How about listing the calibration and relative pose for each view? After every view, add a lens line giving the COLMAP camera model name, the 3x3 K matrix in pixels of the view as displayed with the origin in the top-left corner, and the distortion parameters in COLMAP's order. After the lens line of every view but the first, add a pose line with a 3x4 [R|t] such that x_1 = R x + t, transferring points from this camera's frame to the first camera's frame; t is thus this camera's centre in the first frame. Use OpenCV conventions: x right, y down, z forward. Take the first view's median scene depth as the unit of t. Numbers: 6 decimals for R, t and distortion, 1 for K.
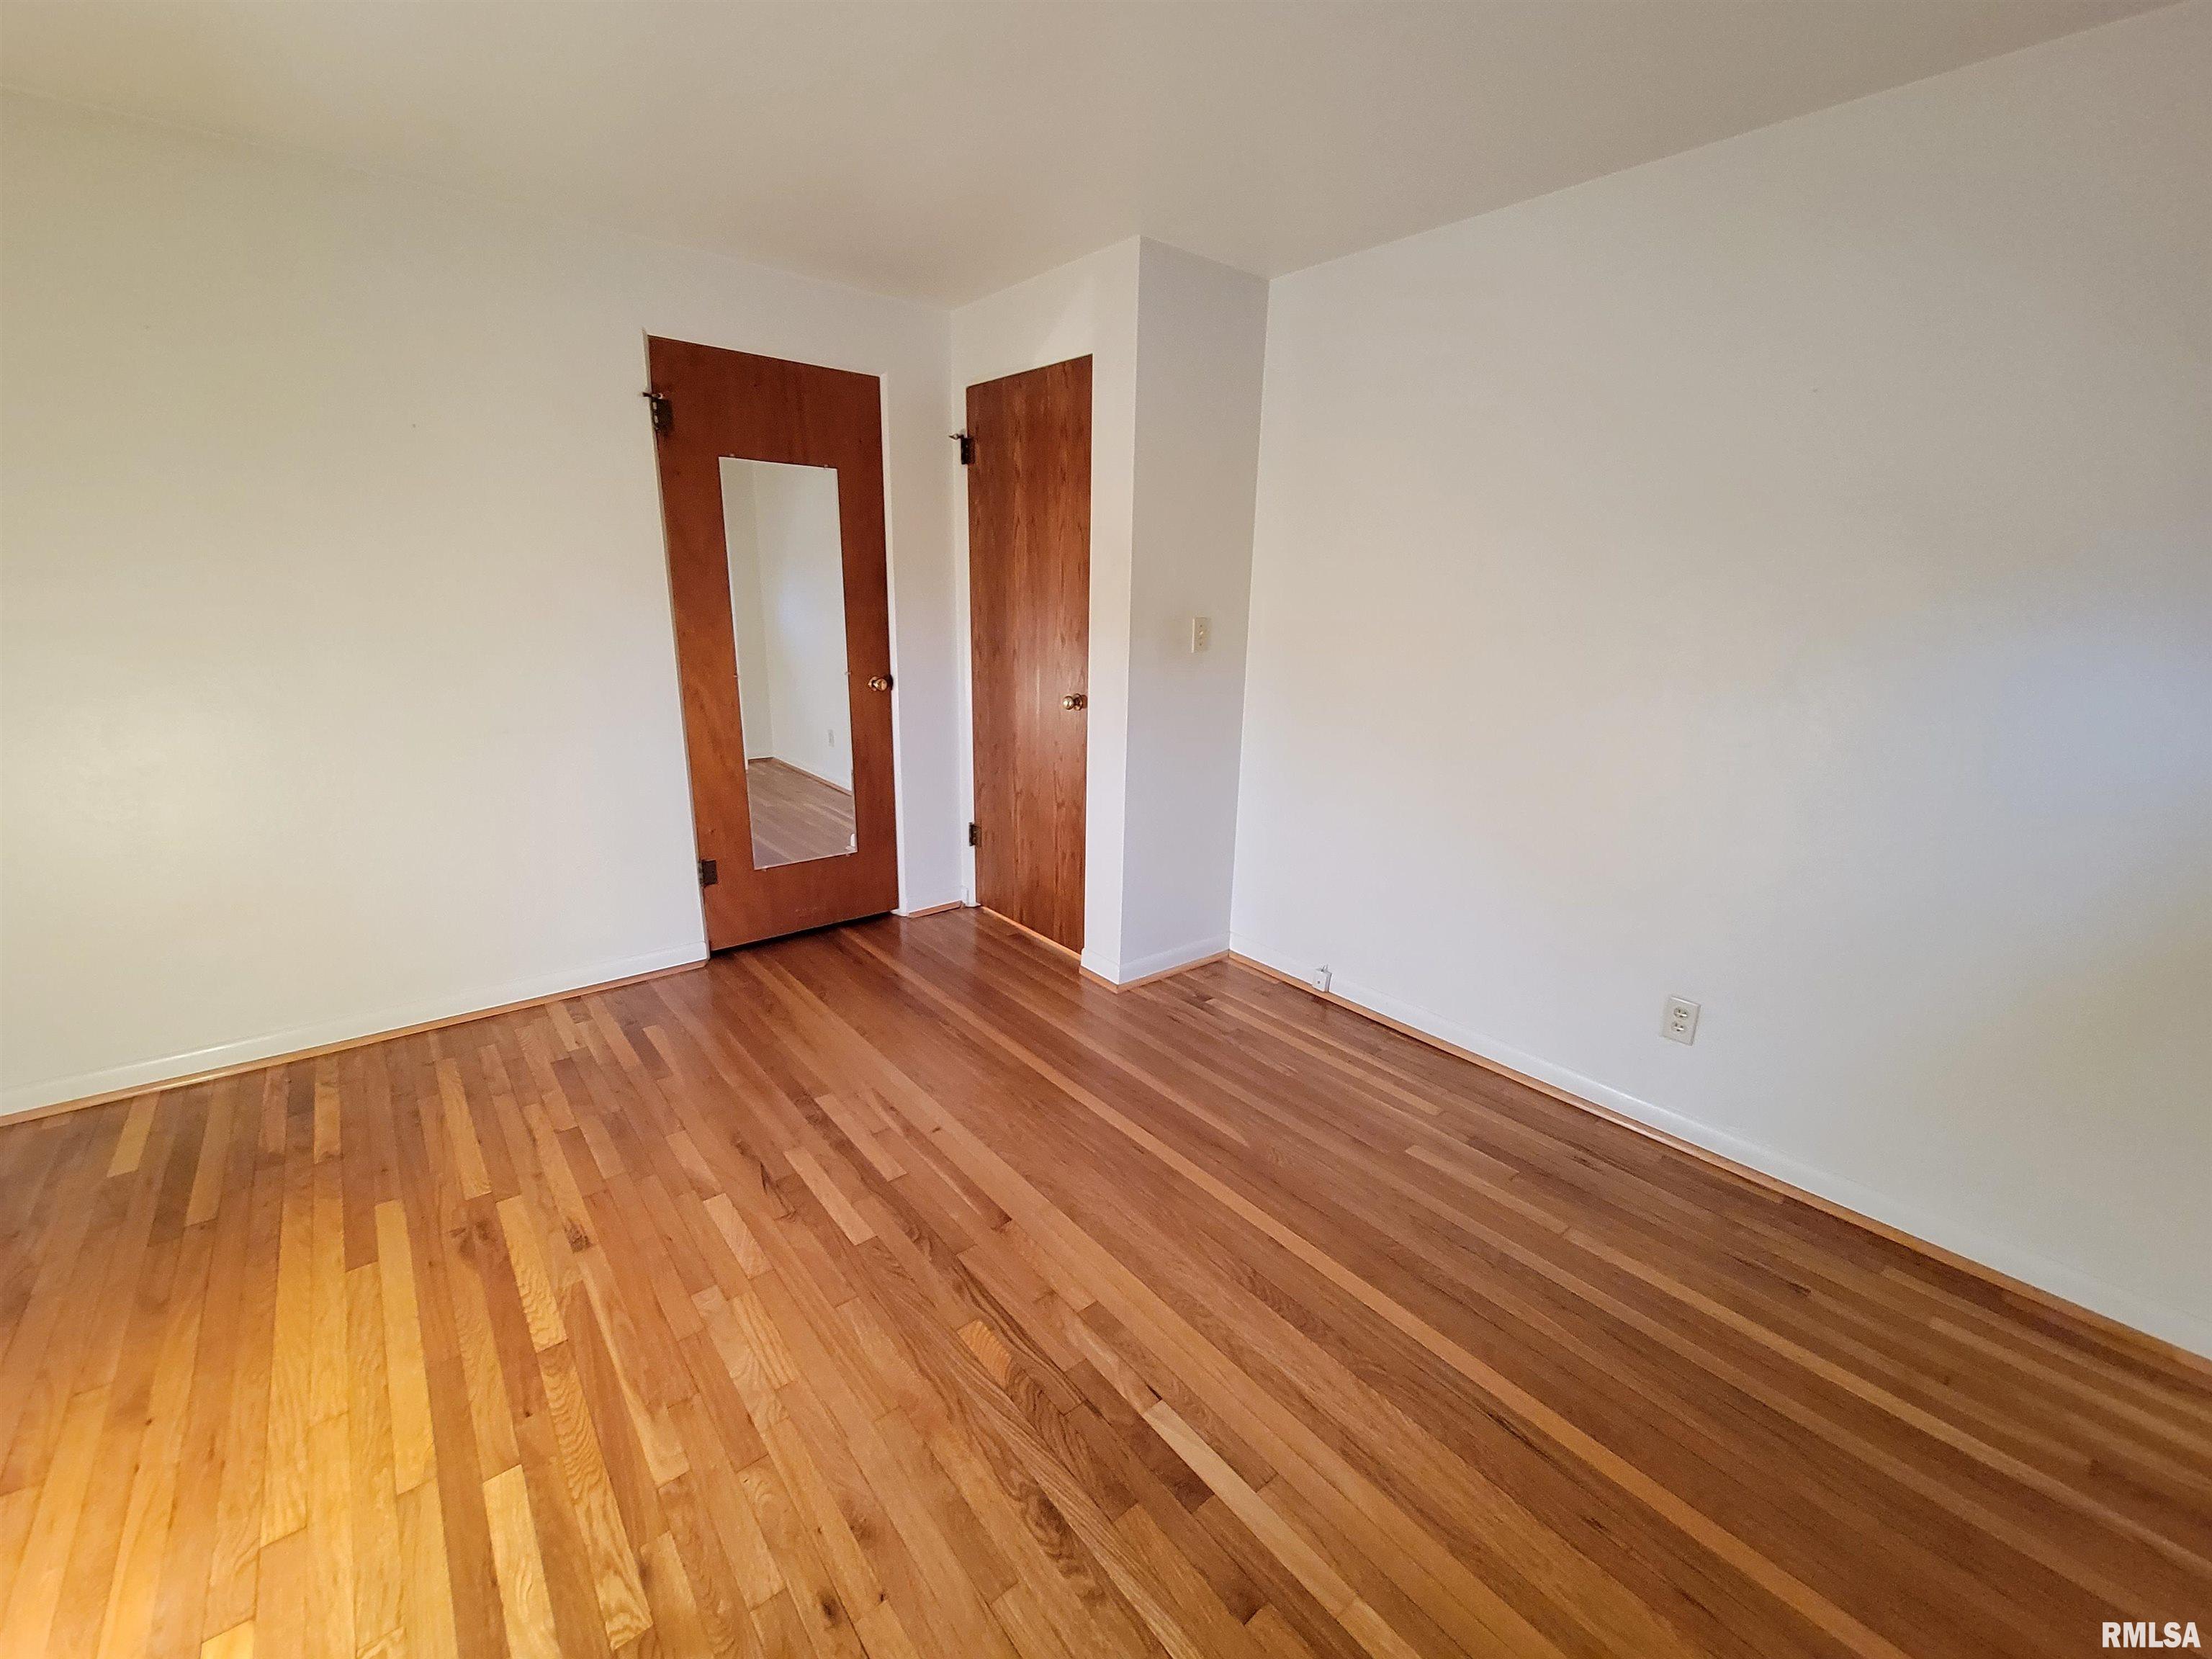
lens RADIAL K [[901.4, 0, 1106.0], [0, 901.4, 829.5], [0, 0, 1]] dist [-0.001214, -0.000013]
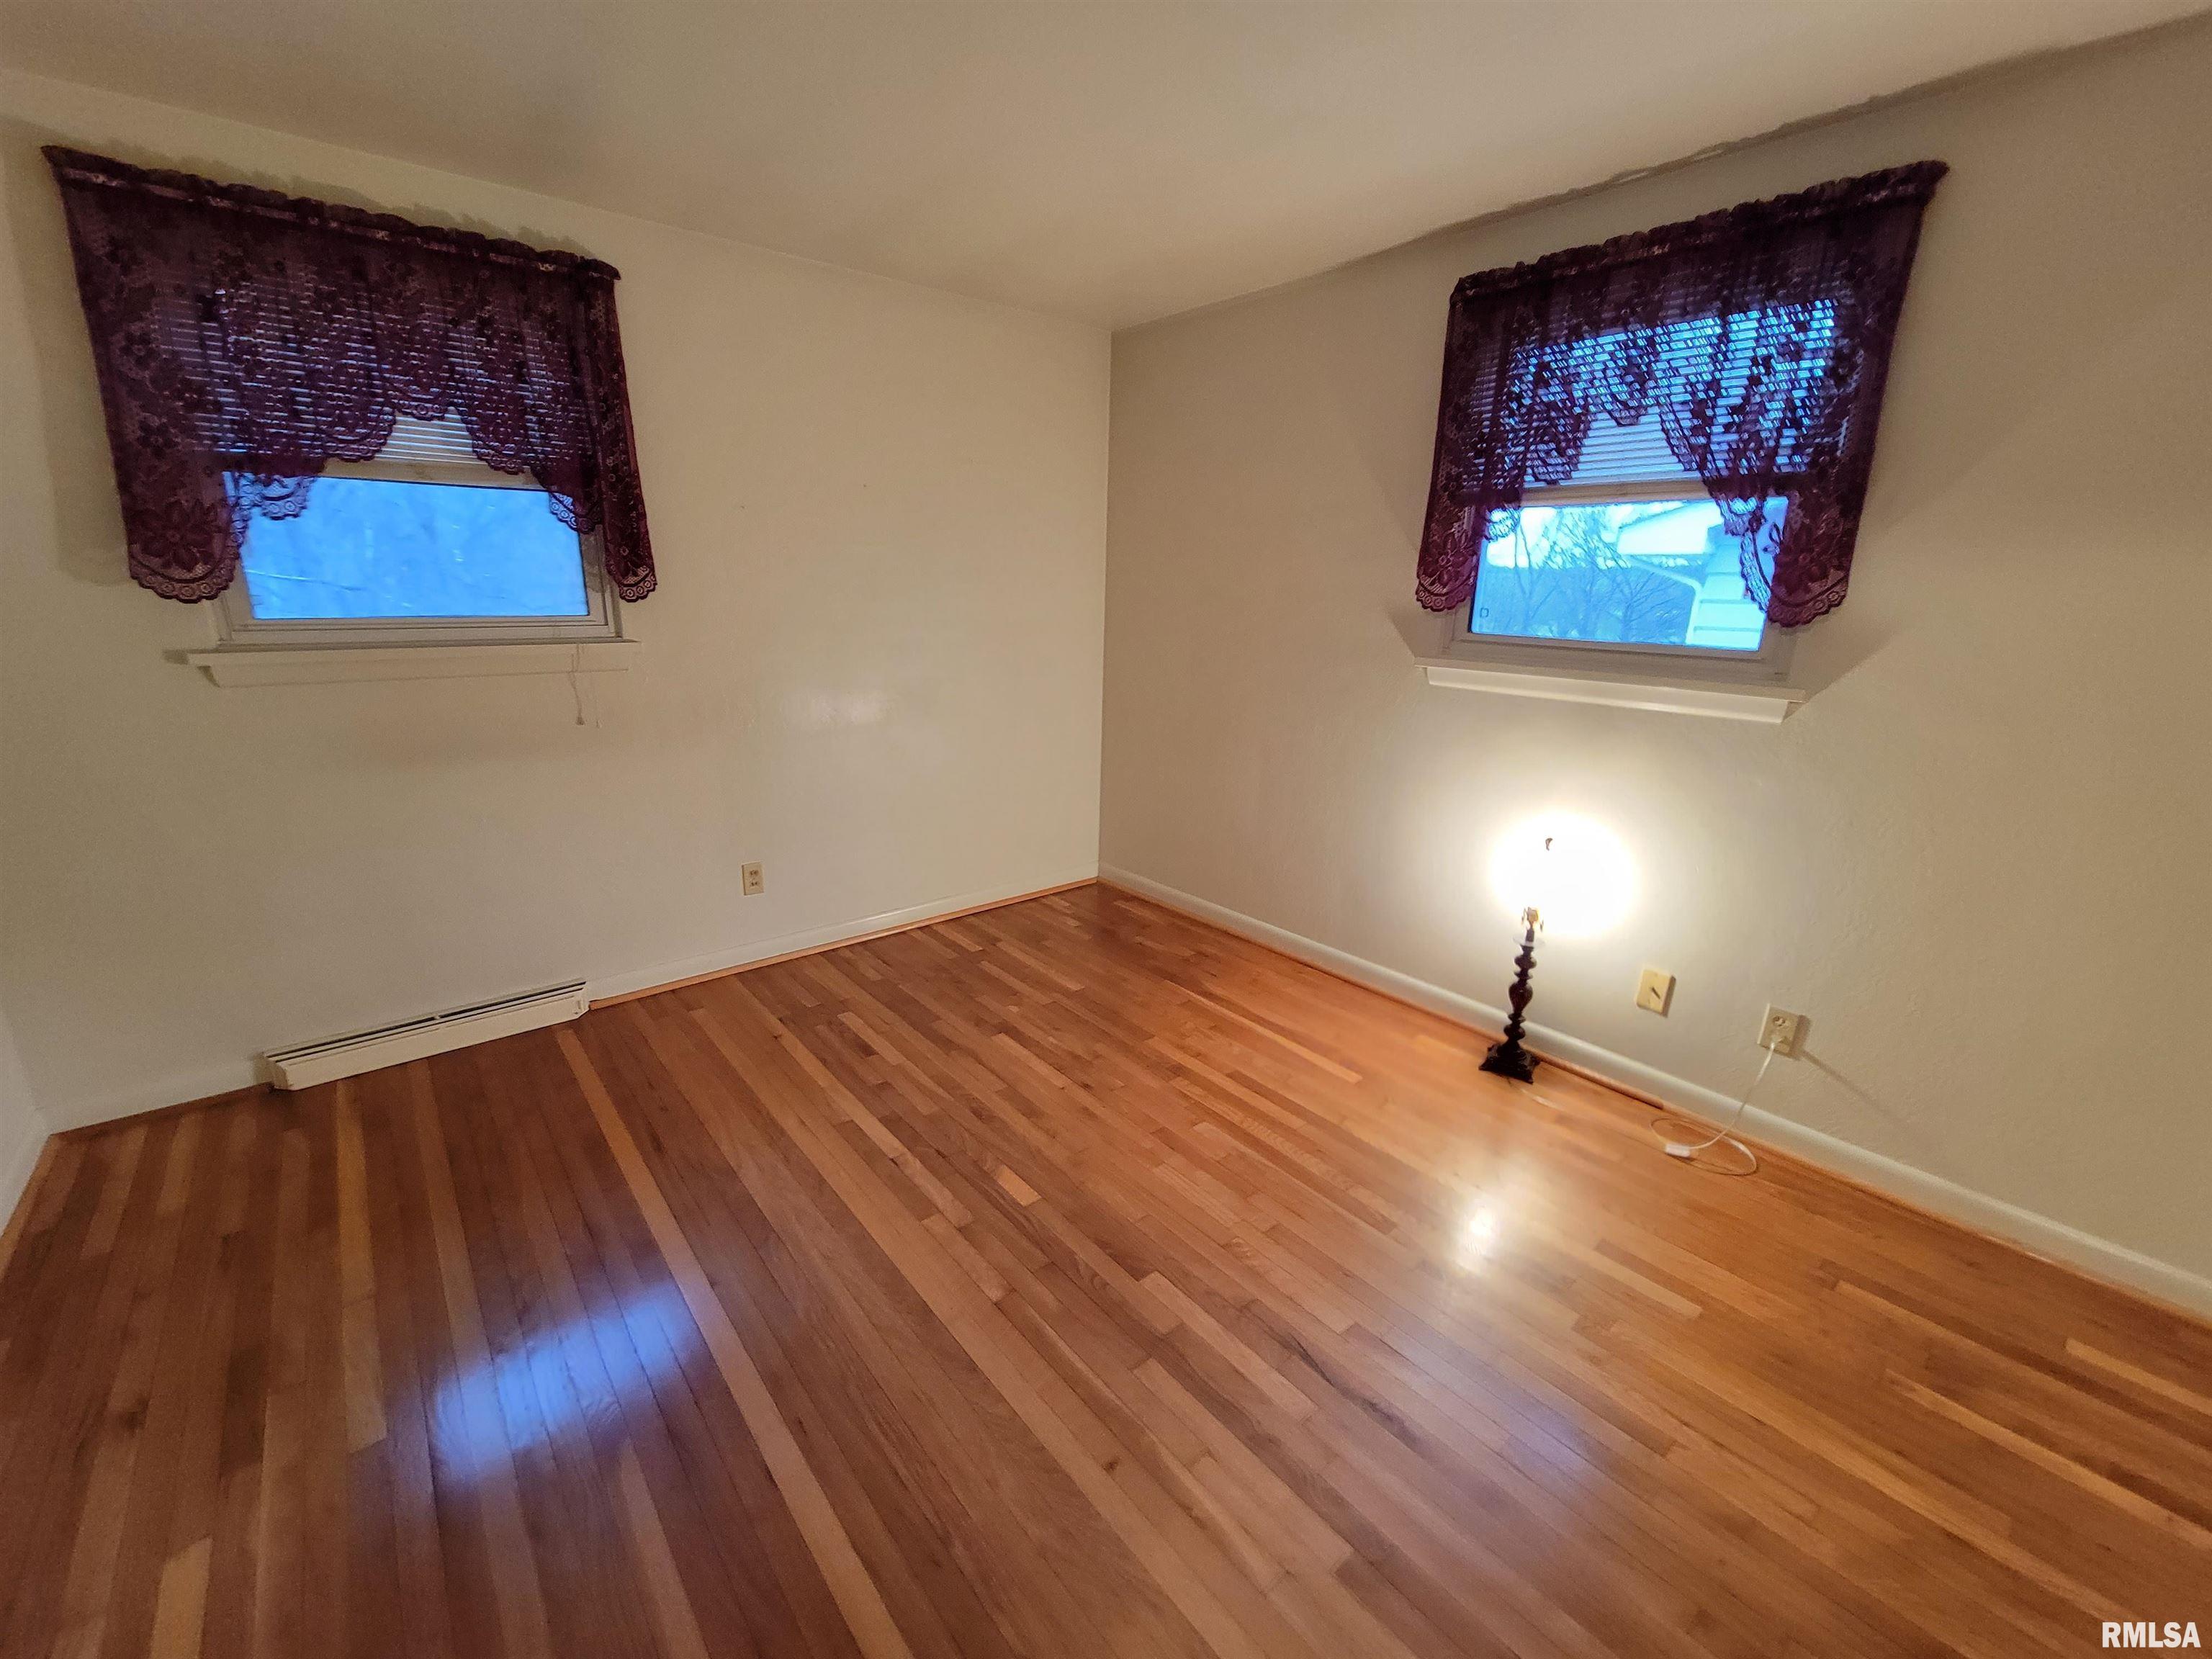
lens RADIAL K [[901.4, 0, 1106.0], [0, 901.4, 829.5], [0, 0, 1]] dist [-0.001214, -0.000013]
pose [[-0.999126, -0.039332, -0.014167, -0.199935], [-0.041040, 0.858238, 0.511608, -0.462552], [-0.007964, 0.511742, -0.859102, 1.657256]]
